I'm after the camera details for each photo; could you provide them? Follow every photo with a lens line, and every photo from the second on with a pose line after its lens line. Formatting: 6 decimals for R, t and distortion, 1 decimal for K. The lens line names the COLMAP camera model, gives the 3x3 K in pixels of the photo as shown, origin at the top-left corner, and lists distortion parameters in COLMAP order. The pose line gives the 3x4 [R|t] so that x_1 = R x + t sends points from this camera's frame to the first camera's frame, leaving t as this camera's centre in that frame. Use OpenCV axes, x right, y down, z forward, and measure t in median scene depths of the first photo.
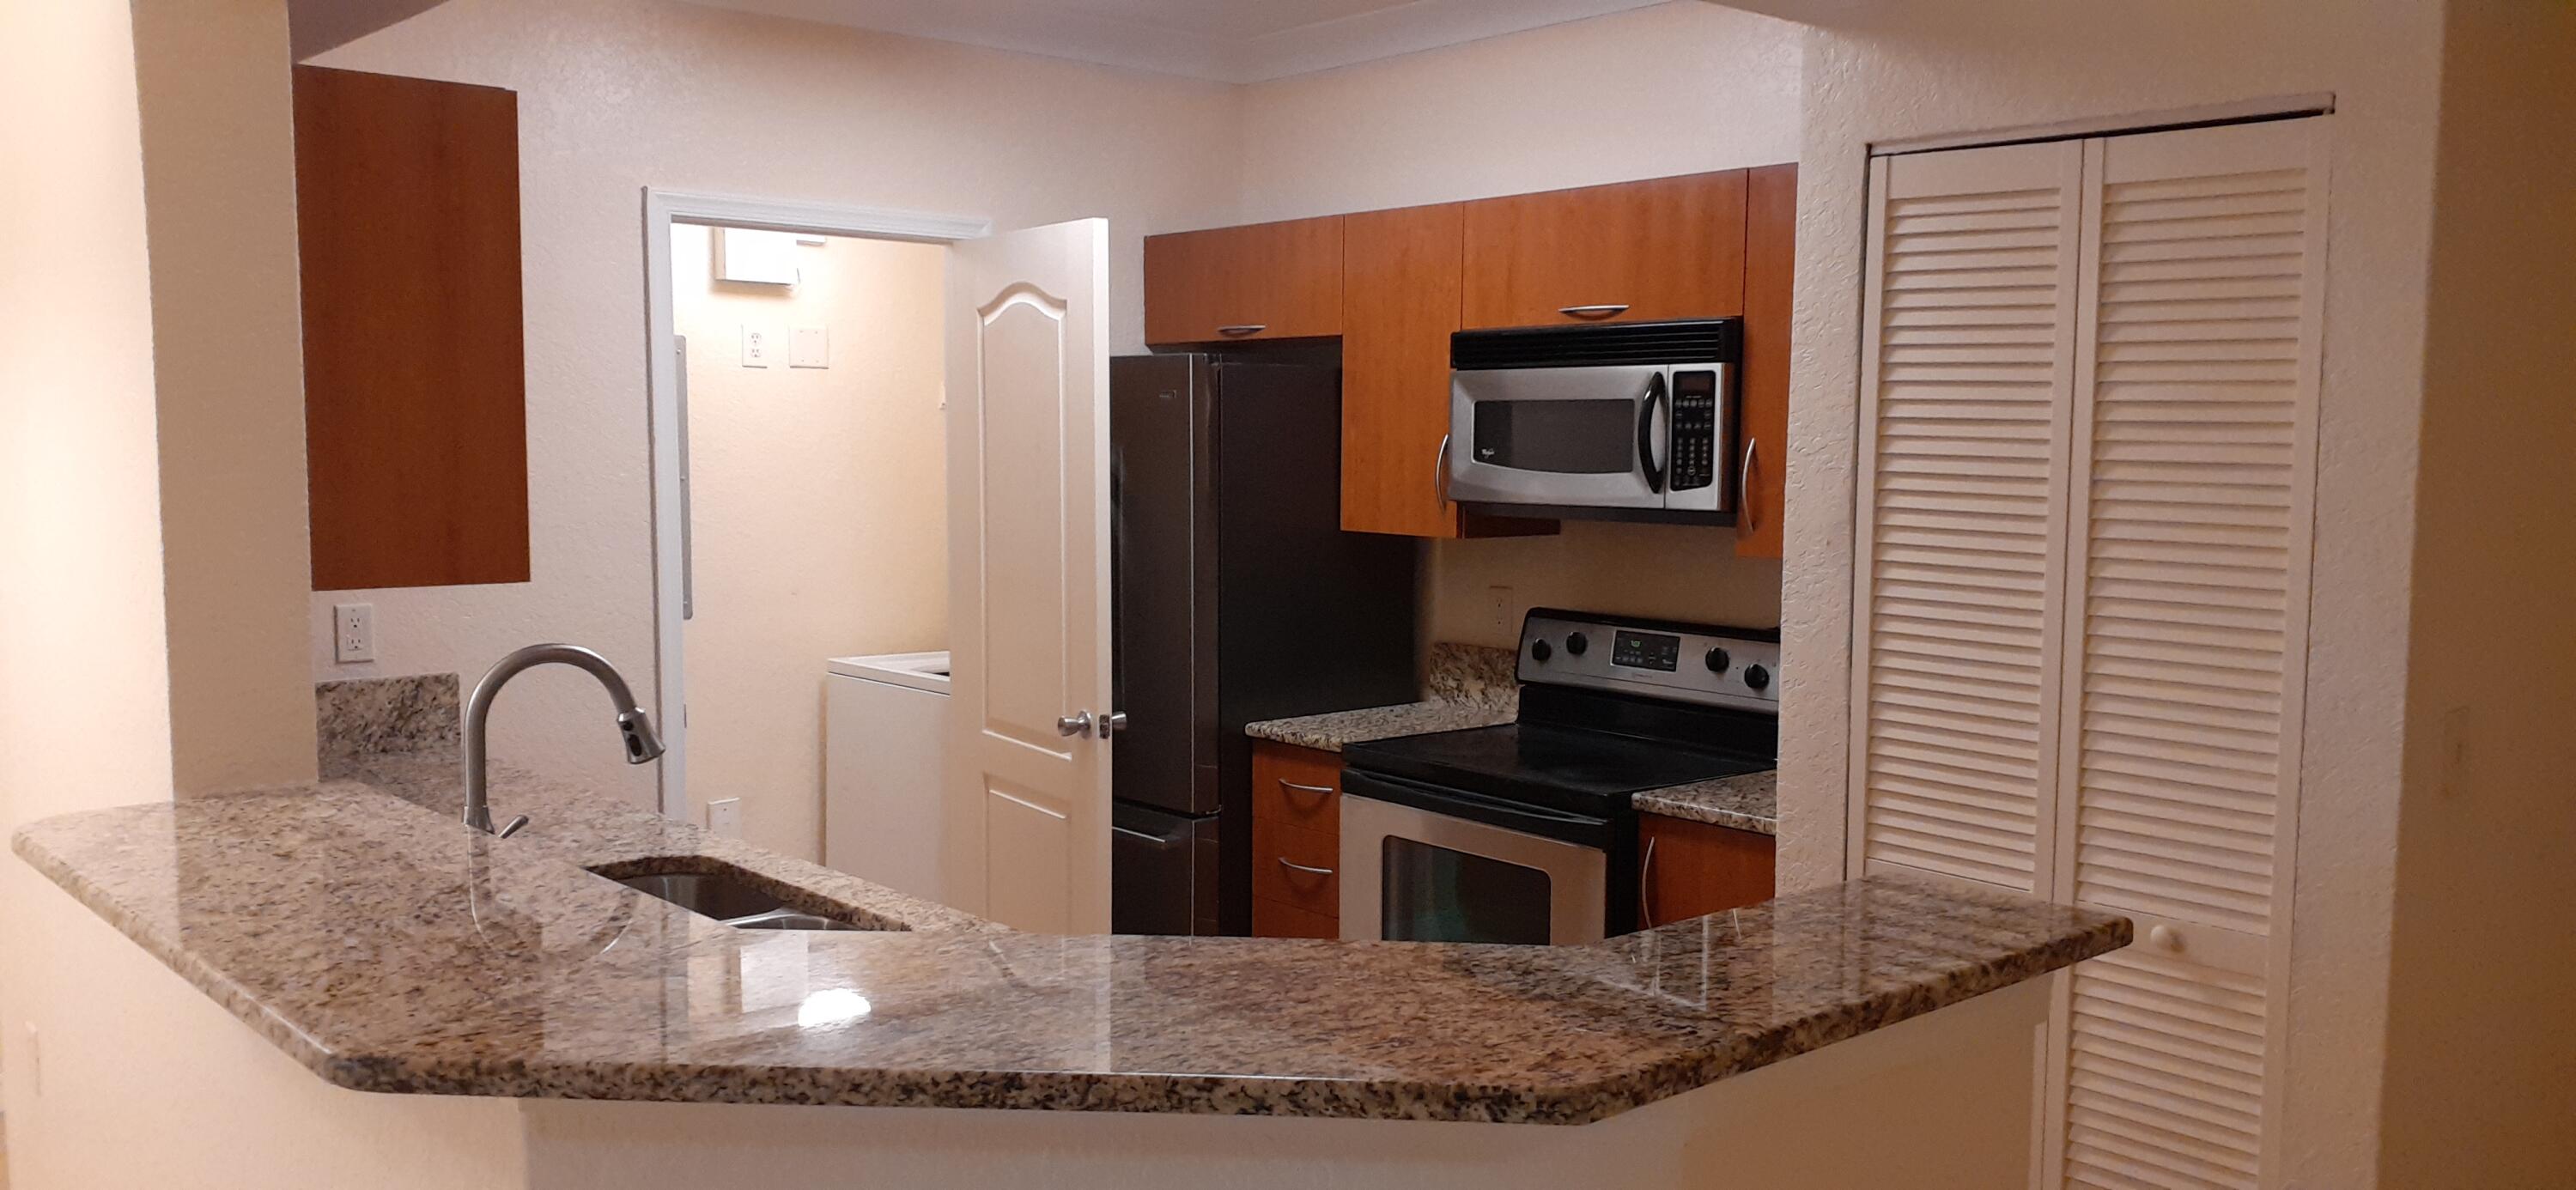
lens RADIAL K [[2094.1, 0, 1287.1], [0, 2094.1, 650.9], [0, 0, 1]] dist [-0.003117, -0.062598]
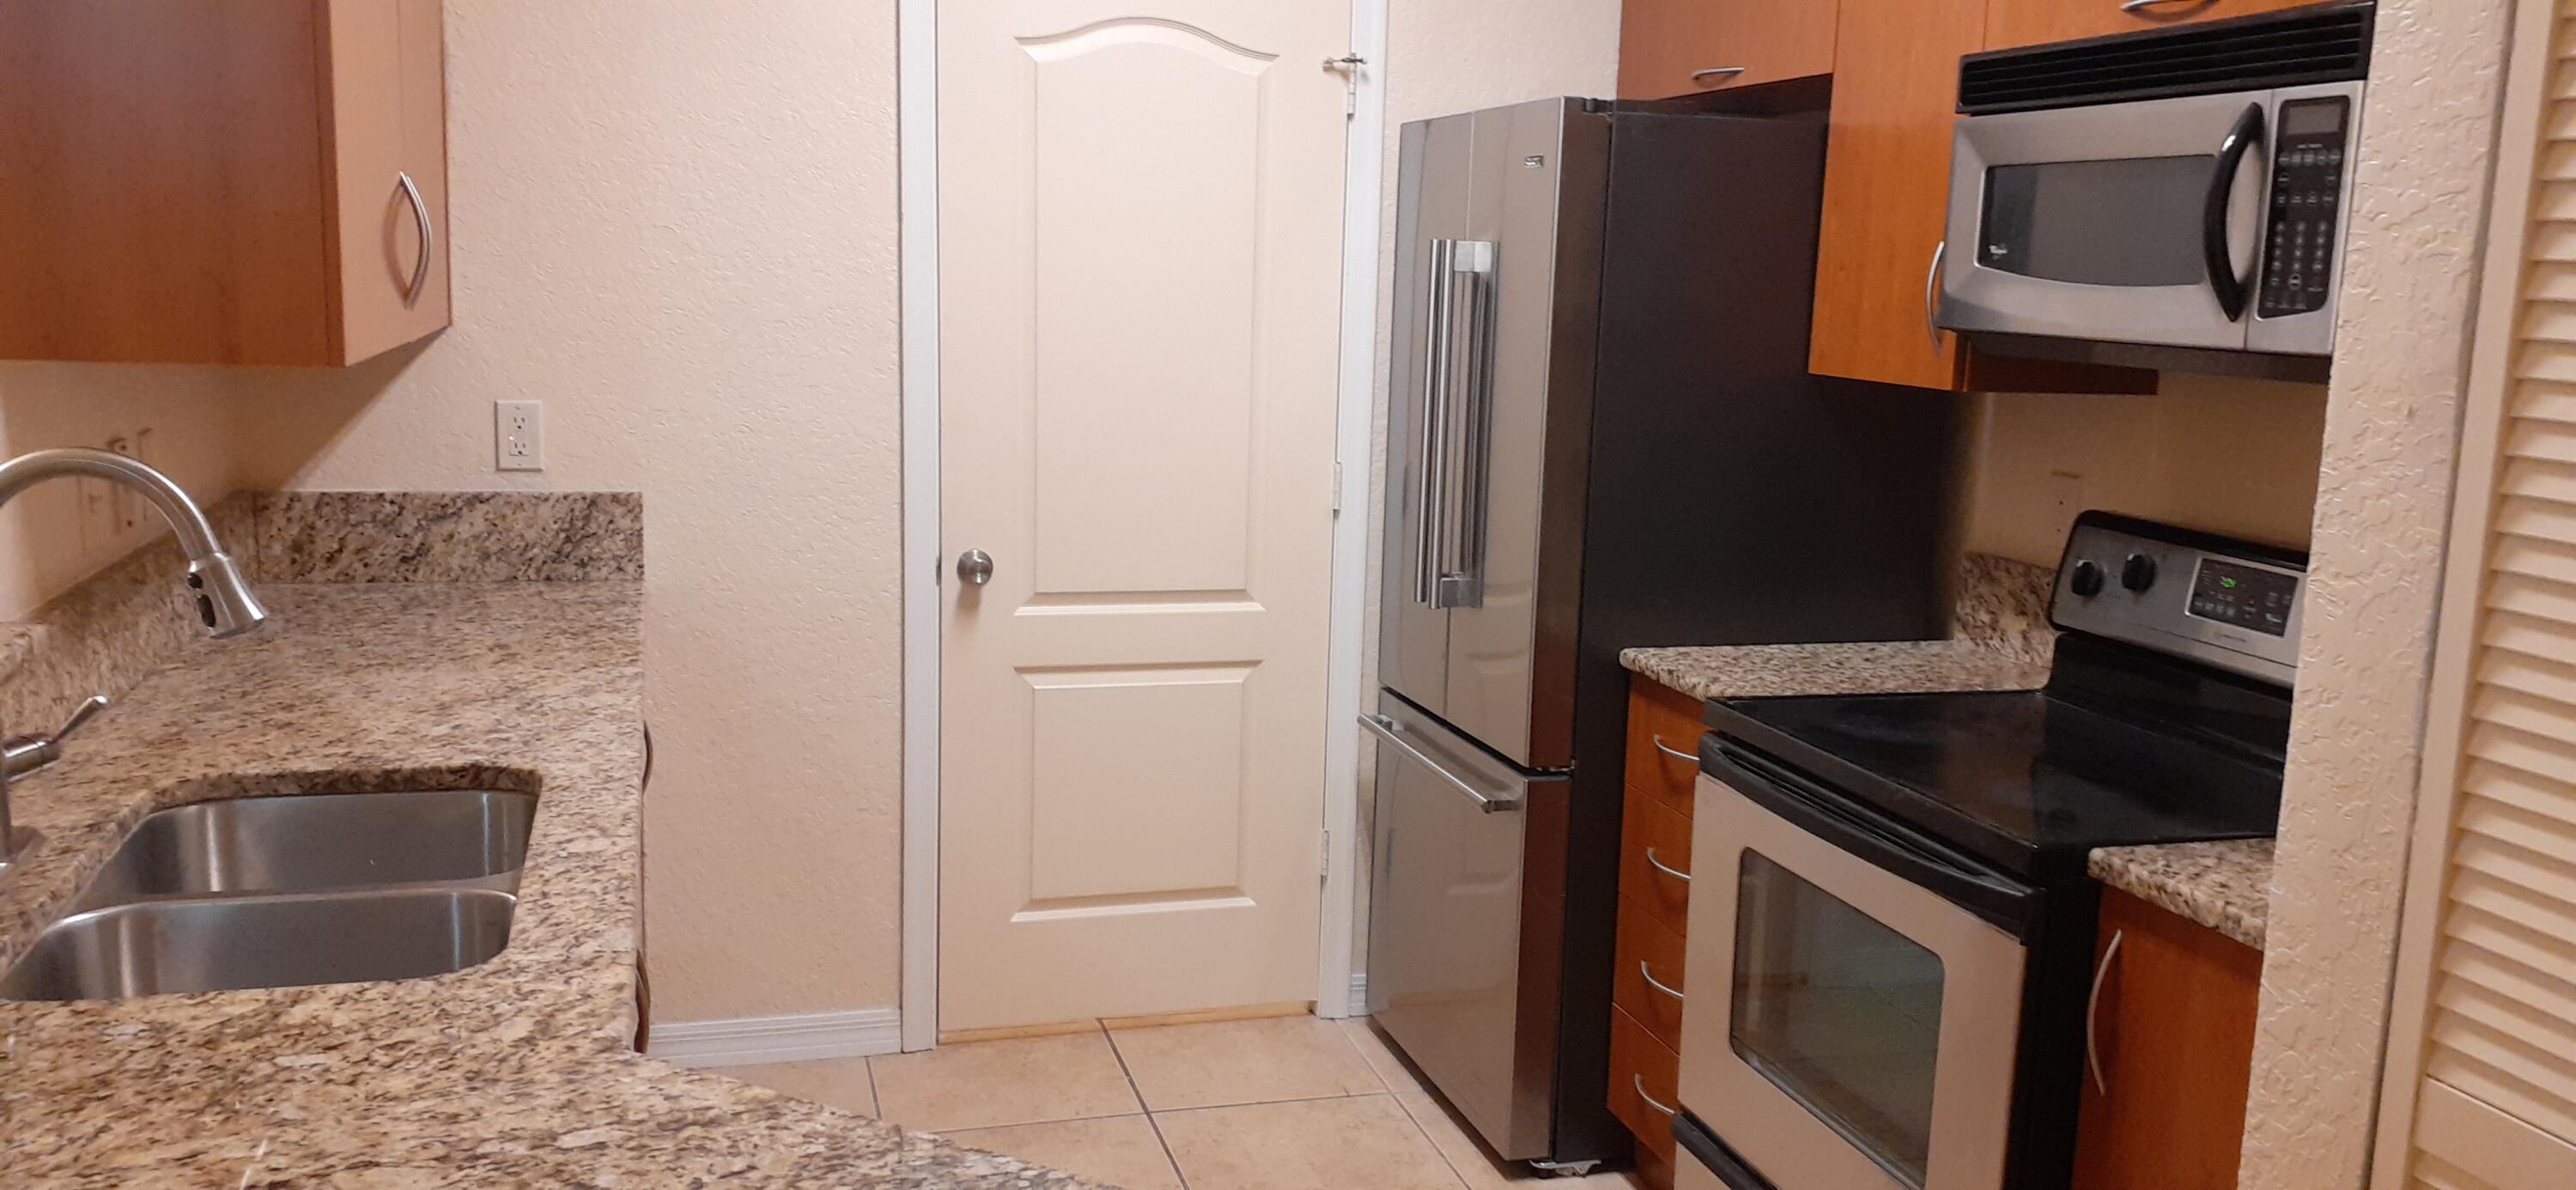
lens RADIAL K [[2094.1, 0, 1287.1], [0, 2094.1, 650.9], [0, 0, 1]] dist [-0.003117, -0.062598]
pose [[0.903148, 0.101773, -0.417092, 0.180829], [-0.073383, 0.993794, 0.083593, -0.014771], [0.423011, -0.044889, 0.905012, 0.363355]]
